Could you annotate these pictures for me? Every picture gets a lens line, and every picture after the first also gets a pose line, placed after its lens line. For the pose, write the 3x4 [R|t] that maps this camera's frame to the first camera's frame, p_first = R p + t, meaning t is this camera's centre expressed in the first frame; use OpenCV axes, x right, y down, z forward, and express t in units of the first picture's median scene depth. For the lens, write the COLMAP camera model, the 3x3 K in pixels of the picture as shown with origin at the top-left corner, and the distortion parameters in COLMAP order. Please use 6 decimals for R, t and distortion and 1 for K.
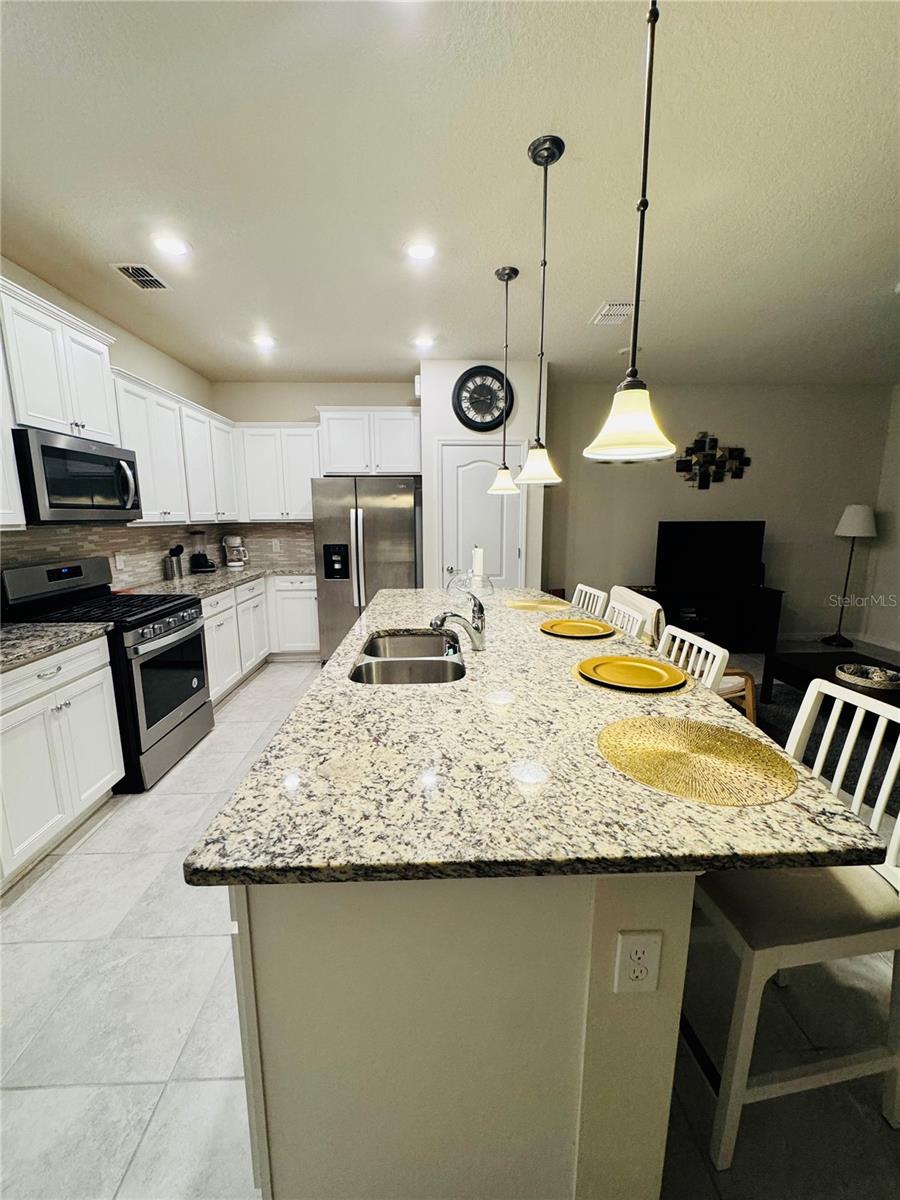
lens RADIAL K [[478.5, 0, 449.3], [0, 478.5, 601.1], [0, 0, 1]] dist [-0.000550, -0.000800]
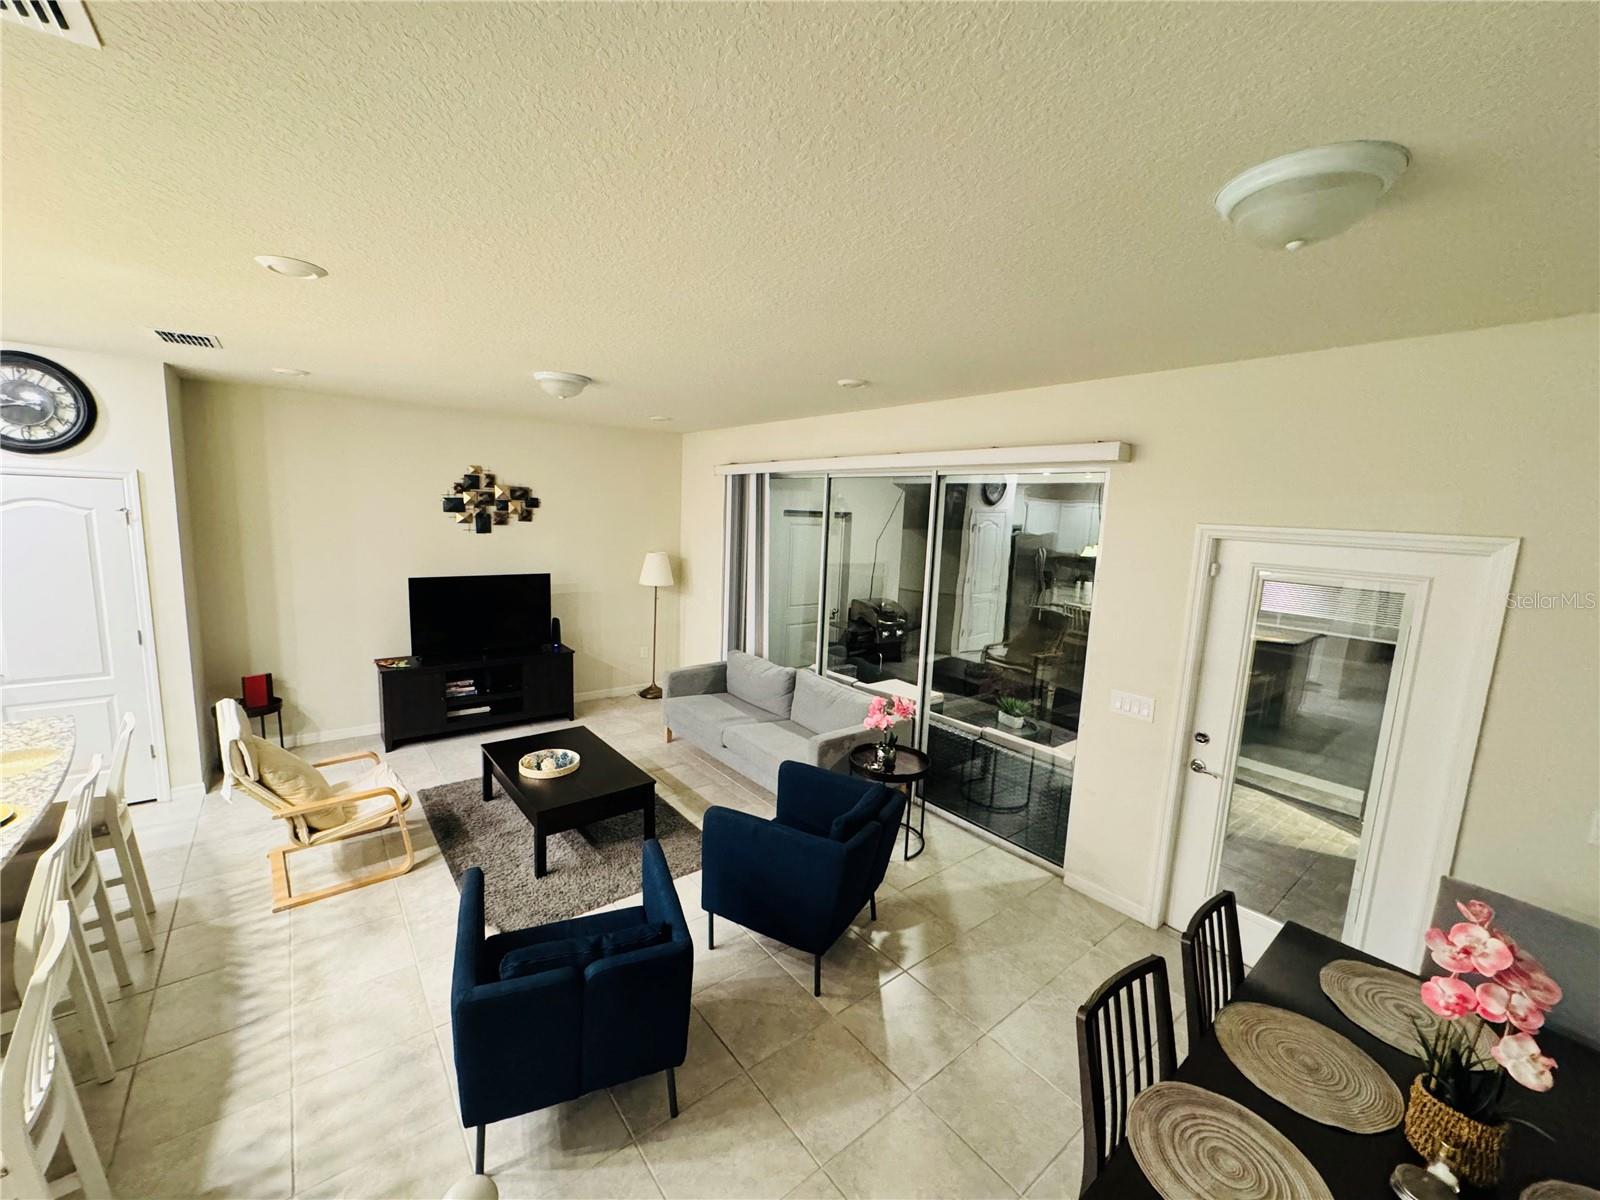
lens RADIAL K [[638.0, 0, 801.4], [0, 638.0, 600.6], [0, 0, 1]] dist [-0.000550, -0.000800]
pose [[0.798338, -0.047543, 0.600330, 0.428827], [0.060054, 0.998195, -0.000810, -0.117914], [-0.599208, 0.036699, 0.799752, -0.308616]]
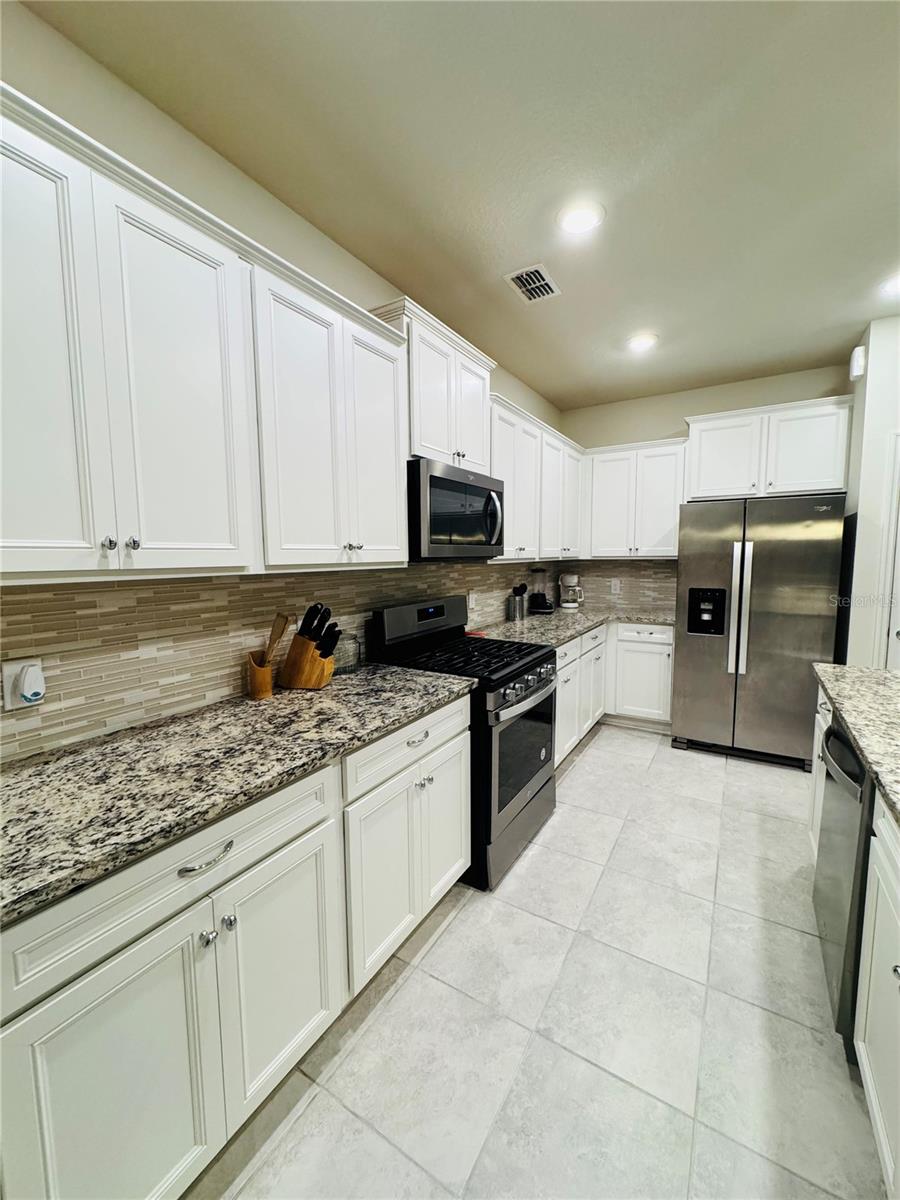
lens RADIAL K [[478.5, 0, 451.0], [0, 478.5, 601.8], [0, 0, 1]] dist [-0.000550, -0.000800]
pose [[0.832531, 0.051894, -0.551543, -0.185888], [-0.092311, 0.994679, -0.045750, -0.029658], [0.546234, 0.089002, 0.832891, 0.172843]]
